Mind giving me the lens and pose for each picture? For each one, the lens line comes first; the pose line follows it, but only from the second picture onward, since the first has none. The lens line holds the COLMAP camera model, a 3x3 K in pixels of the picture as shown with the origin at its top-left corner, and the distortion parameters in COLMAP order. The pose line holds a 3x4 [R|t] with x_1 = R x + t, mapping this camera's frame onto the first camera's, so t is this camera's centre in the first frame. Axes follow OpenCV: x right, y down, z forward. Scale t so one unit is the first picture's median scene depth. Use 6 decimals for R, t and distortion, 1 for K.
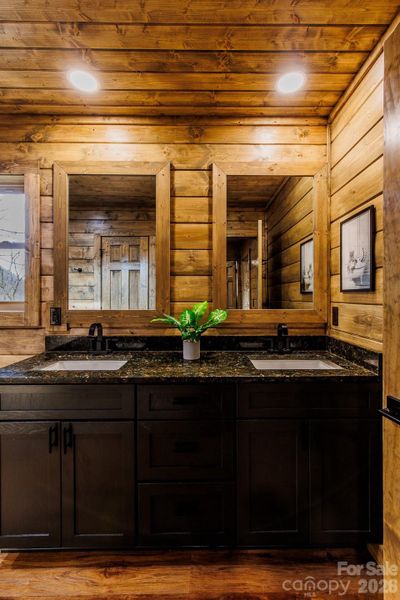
lens RADIAL K [[273.1, 0, 202.4], [0, 273.1, 297.7], [0, 0, 1]] dist [0.008039, -0.001190]
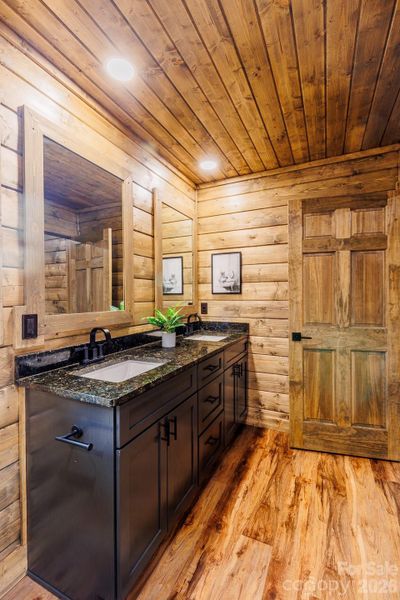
lens RADIAL K [[273.1, 0, 197.6], [0, 273.1, 298.2], [0, 0, 1]] dist [0.008039, -0.001190]
pose [[0.435380, -0.009884, 0.900193, -1.093194], [0.008069, 0.999942, 0.007077, -0.007202], [-0.900211, 0.004183, 0.435434, 0.330740]]
